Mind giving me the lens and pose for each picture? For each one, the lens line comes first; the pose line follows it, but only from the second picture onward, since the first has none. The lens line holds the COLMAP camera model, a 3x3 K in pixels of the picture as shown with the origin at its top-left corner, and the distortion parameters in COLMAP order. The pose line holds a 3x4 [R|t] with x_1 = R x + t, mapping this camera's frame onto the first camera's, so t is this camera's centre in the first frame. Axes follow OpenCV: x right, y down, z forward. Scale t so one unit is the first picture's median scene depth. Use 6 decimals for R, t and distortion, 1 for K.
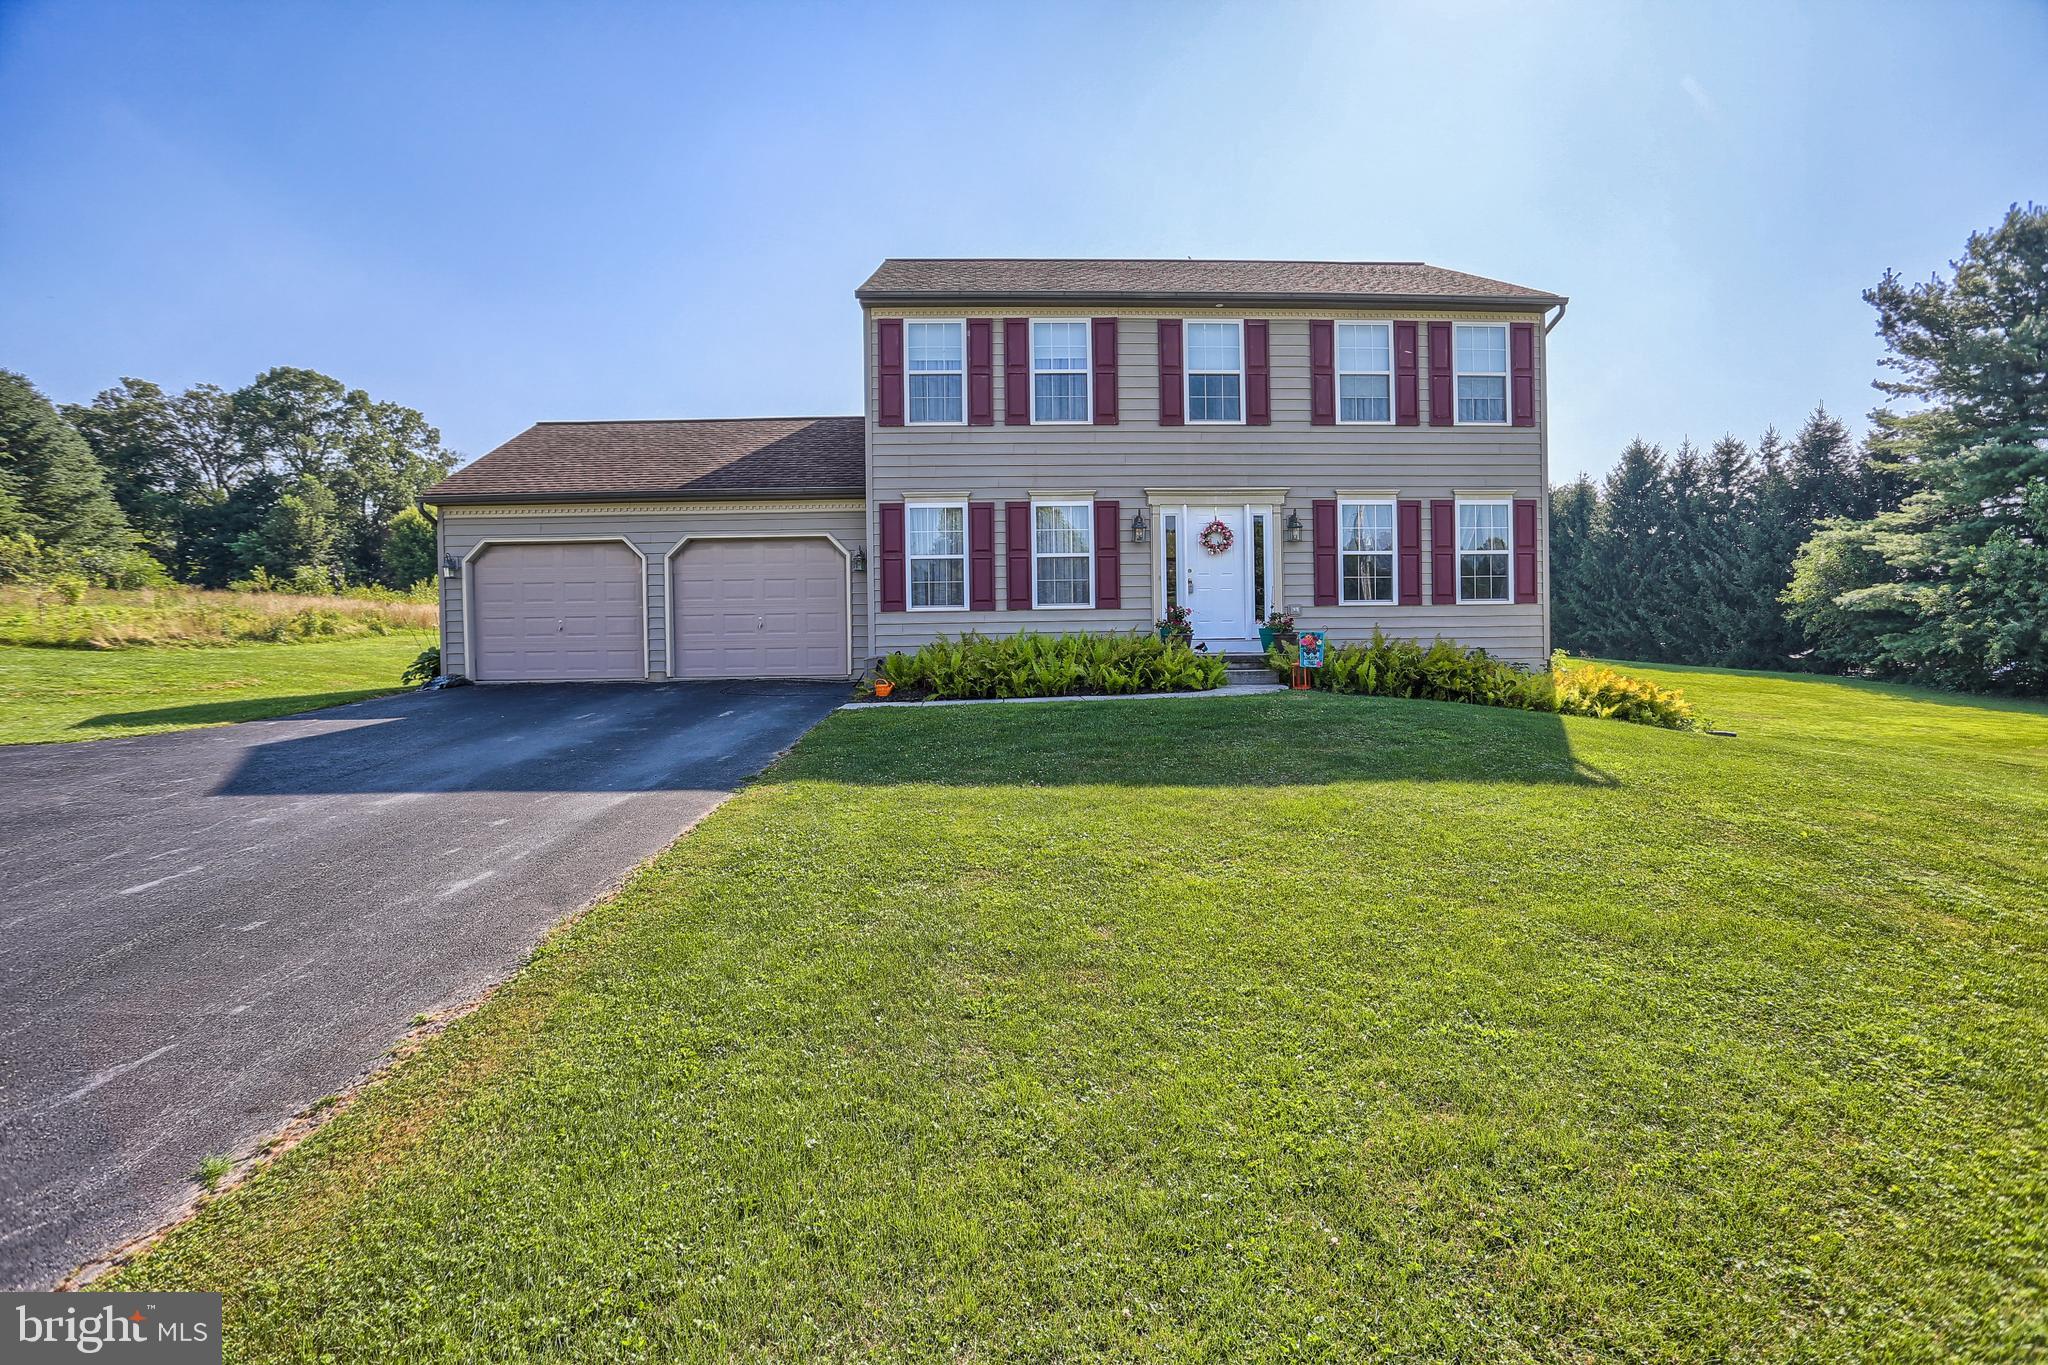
lens RADIAL K [[980.7, 0, 1024.0], [0, 980.7, 682.5], [0, 0, 1]] dist [-0.056419, 0.022402]
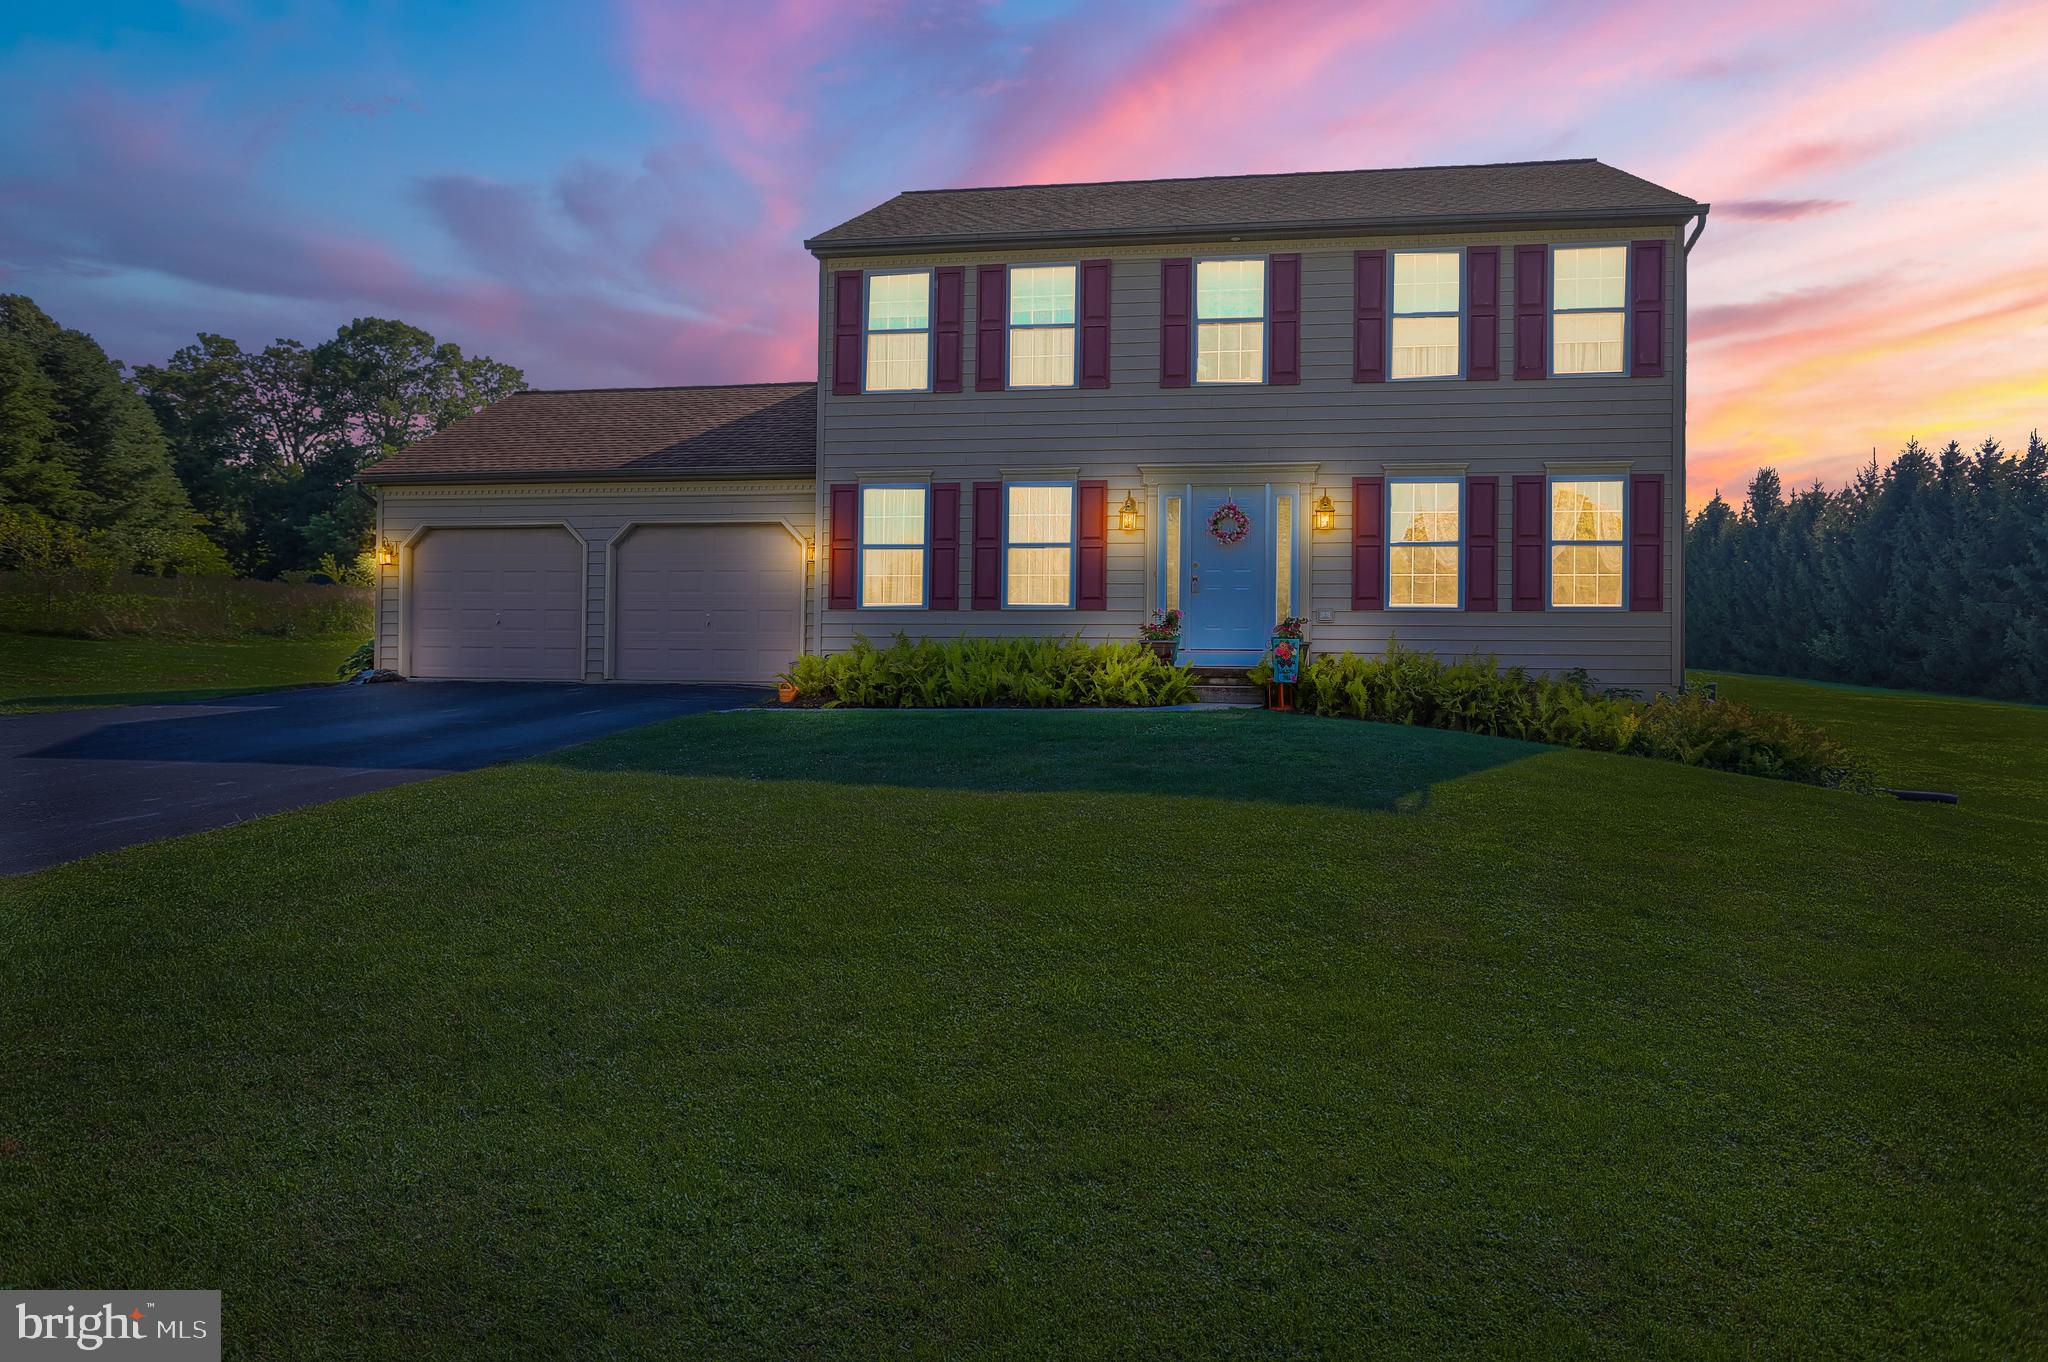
lens RADIAL K [[1326.2, 0, 1024.0], [0, 1326.2, 681.0], [0, 0, 1]] dist [-0.007902, 0.000928]
pose [[0.978791, 0.026758, -0.203106, 0.256975], [-0.033141, 0.999056, -0.028093, 0.017714], [0.202162, 0.034228, 0.978754, -0.105118]]
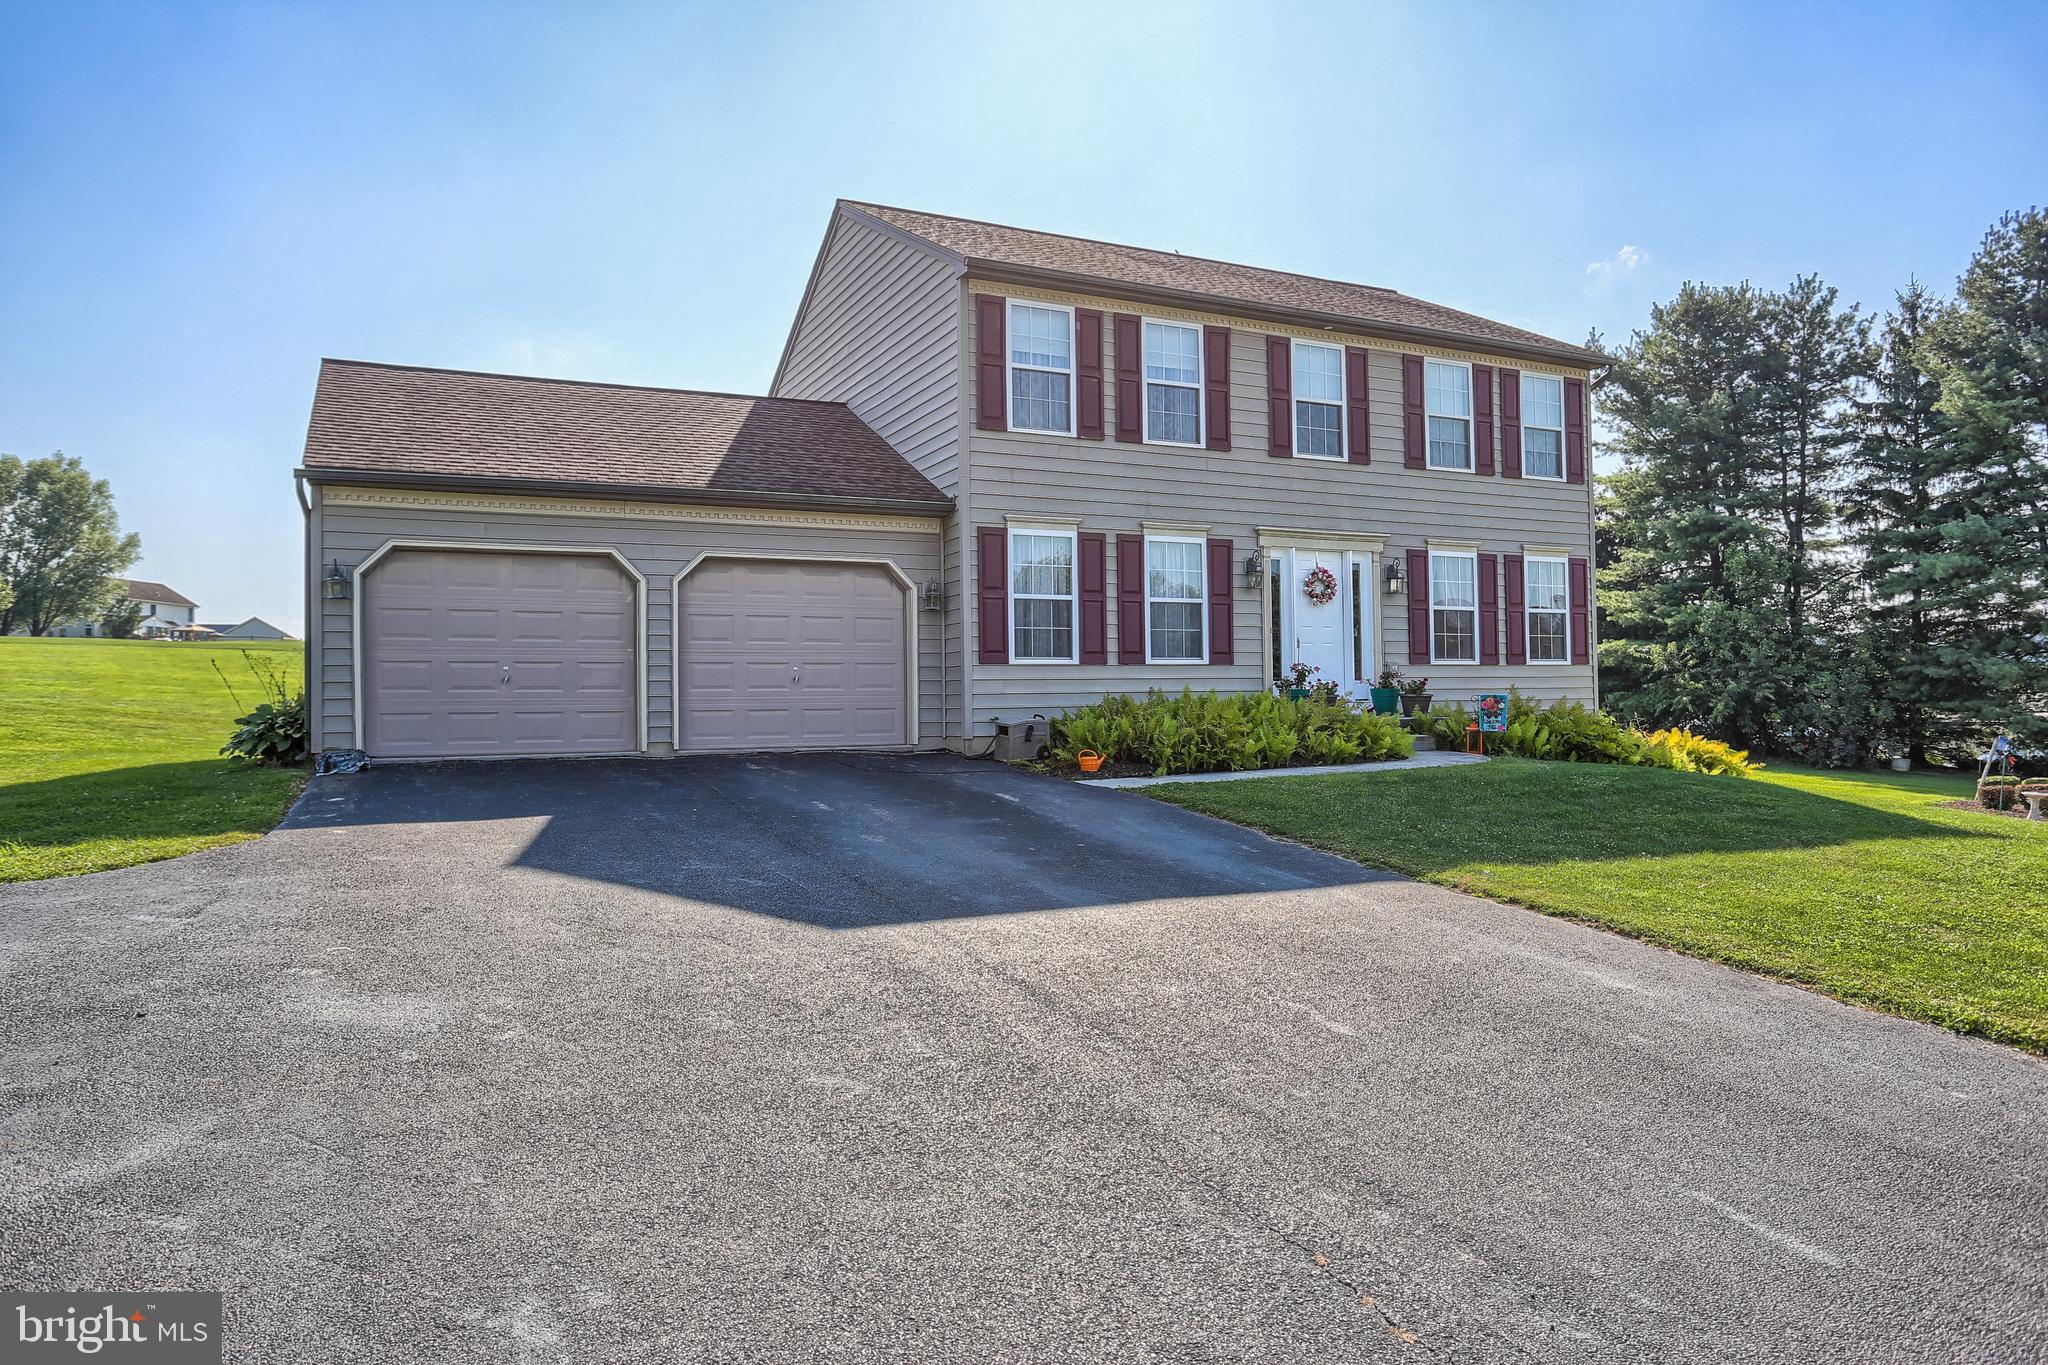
lens RADIAL K [[1285.5, 0, 1024.0], [0, 1285.5, 682.5], [0, 0, 1]] dist [-0.002035, 0.000914]
pose [[0.915441, 0.009490, 0.402340, -0.517405], [0.010494, 0.998819, -0.047436, -0.008101], [-0.402315, 0.047647, 0.914261, 0.043819]]
